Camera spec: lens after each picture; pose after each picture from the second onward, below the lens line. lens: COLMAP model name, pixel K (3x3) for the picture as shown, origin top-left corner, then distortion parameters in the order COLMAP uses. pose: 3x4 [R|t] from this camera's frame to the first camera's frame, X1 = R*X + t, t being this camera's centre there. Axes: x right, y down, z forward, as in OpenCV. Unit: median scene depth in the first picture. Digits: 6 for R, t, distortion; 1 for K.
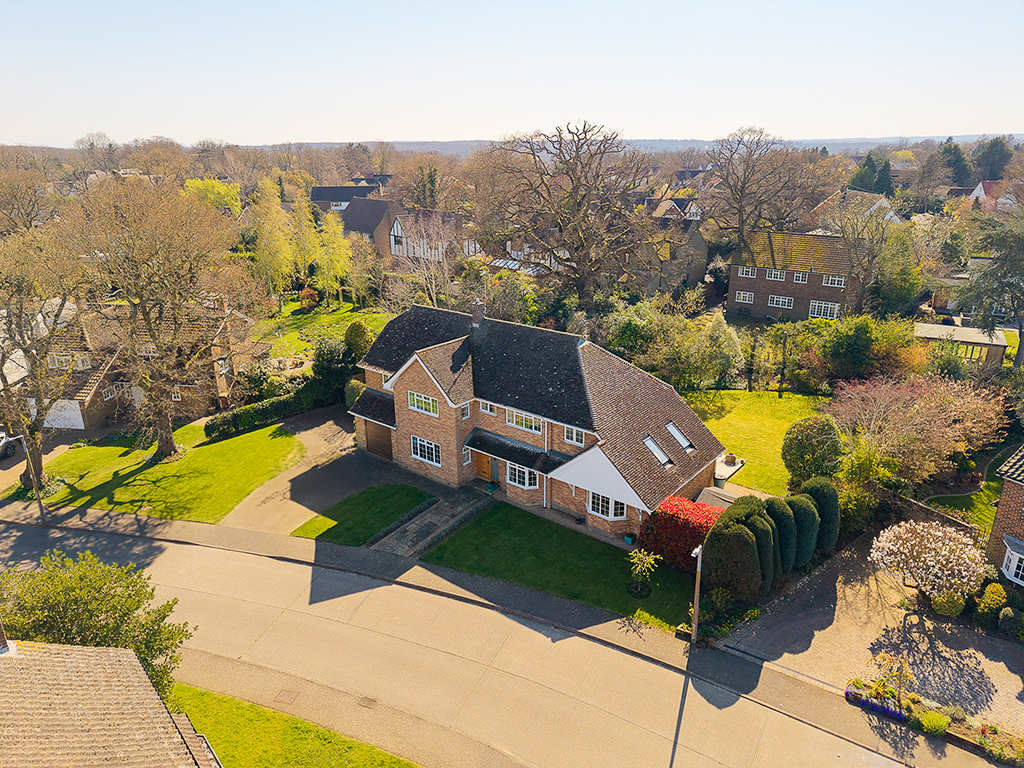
lens RADIAL K [[686.7, 0, 507.4], [0, 686.7, 387.6], [0, 0, 1]] dist [0.001328, -0.000484]
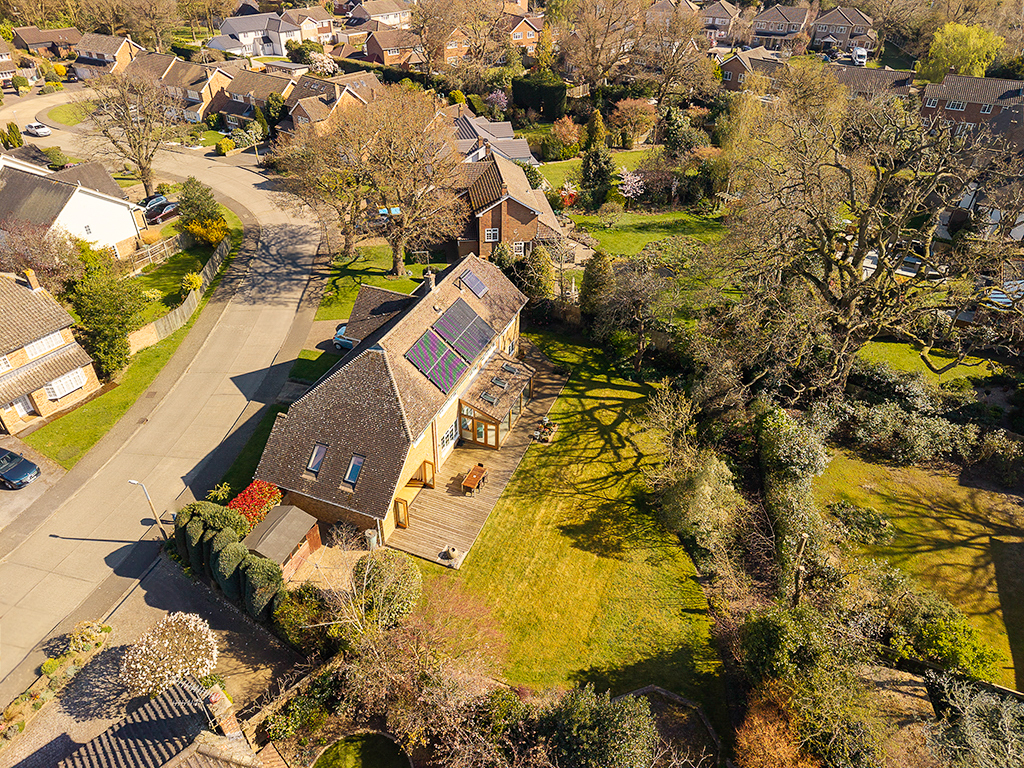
lens RADIAL K [[686.7, 0, 507.4], [0, 686.7, 387.6], [0, 0, 1]] dist [0.001328, -0.000484]
pose [[0.302856, 0.582228, -0.754512, 0.917440], [-0.347458, 0.804657, 0.481456, -0.548772], [0.887441, 0.116350, 0.445995, 0.636481]]
